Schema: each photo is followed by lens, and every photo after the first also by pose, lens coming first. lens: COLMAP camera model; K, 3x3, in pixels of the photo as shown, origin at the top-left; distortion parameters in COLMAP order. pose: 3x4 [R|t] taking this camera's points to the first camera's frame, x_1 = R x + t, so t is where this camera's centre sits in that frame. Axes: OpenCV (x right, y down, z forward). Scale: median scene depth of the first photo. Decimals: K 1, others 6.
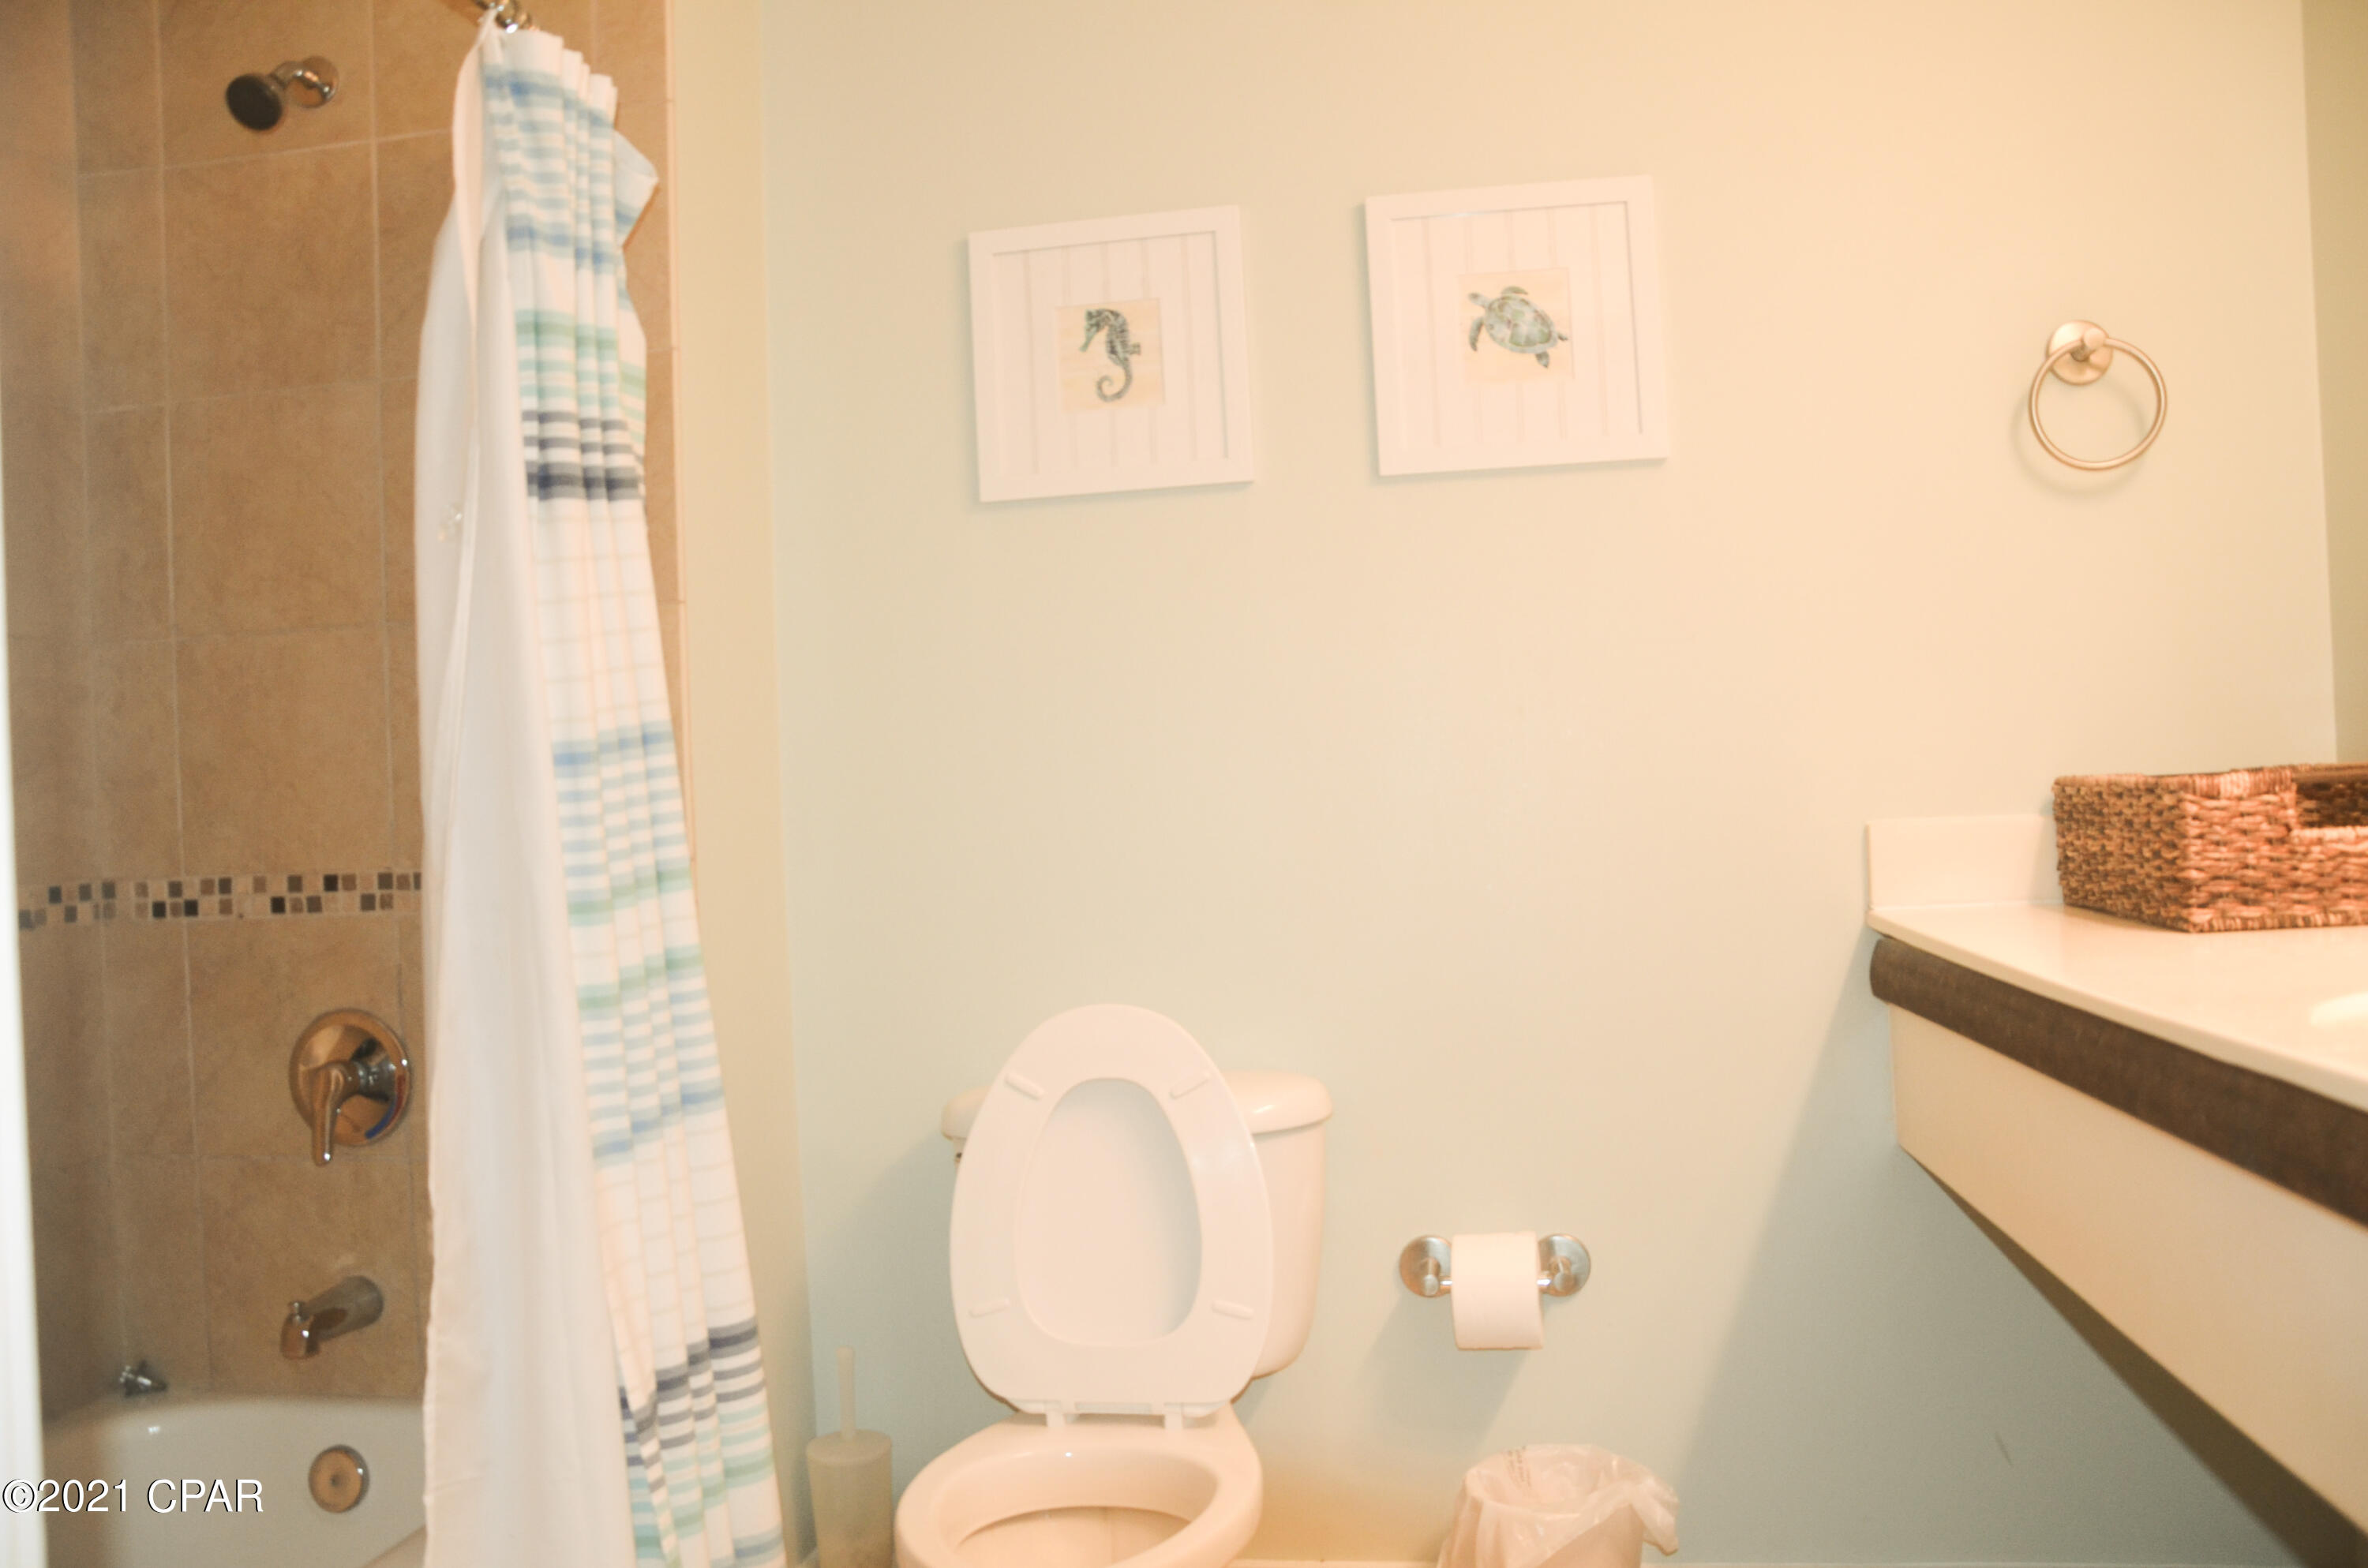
lens RADIAL K [[1856.2, 0, 1193.9], [0, 1856.2, 795.1], [0, 0, 1]] dist [-0.159334, 0.129189]
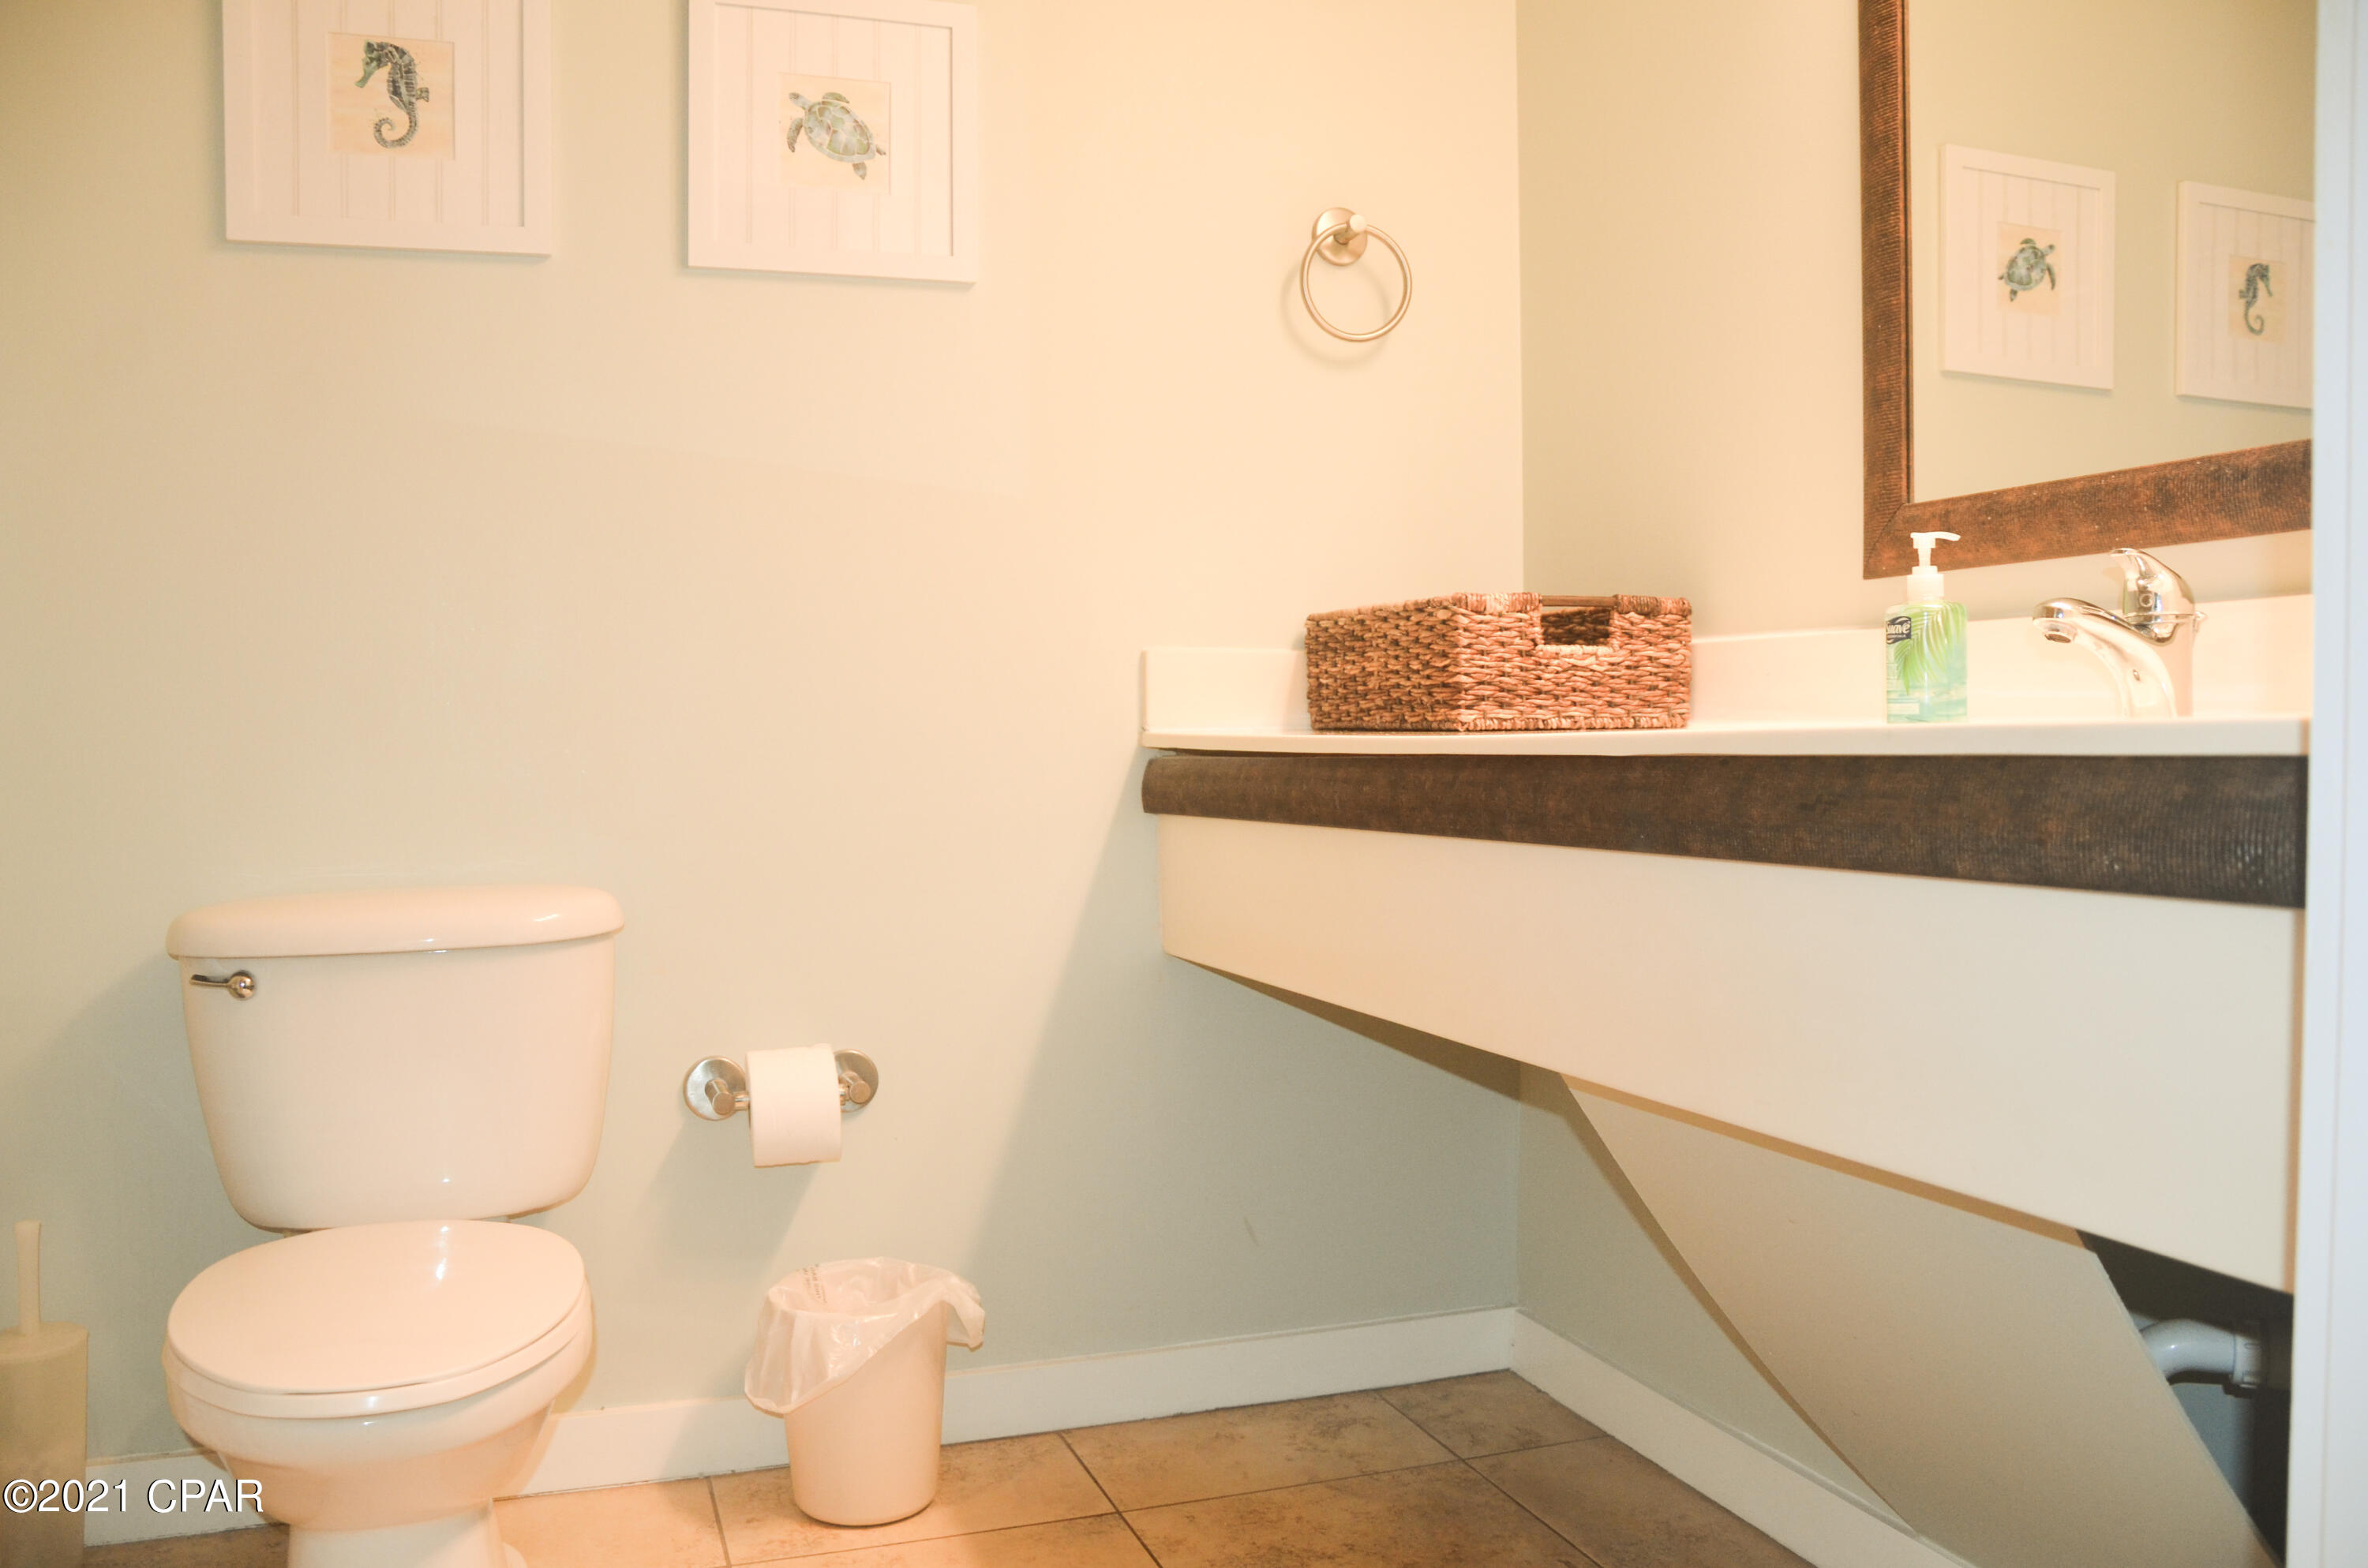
lens RADIAL K [[1856.2, 0, 1193.9], [0, 1856.2, 795.1], [0, 0, 1]] dist [-0.159334, 0.129189]
pose [[0.876140, 0.018319, 0.481709, -0.138721], [-0.030659, 0.999372, 0.017757, 0.090802], [-0.481081, -0.030326, 0.876152, 0.042948]]
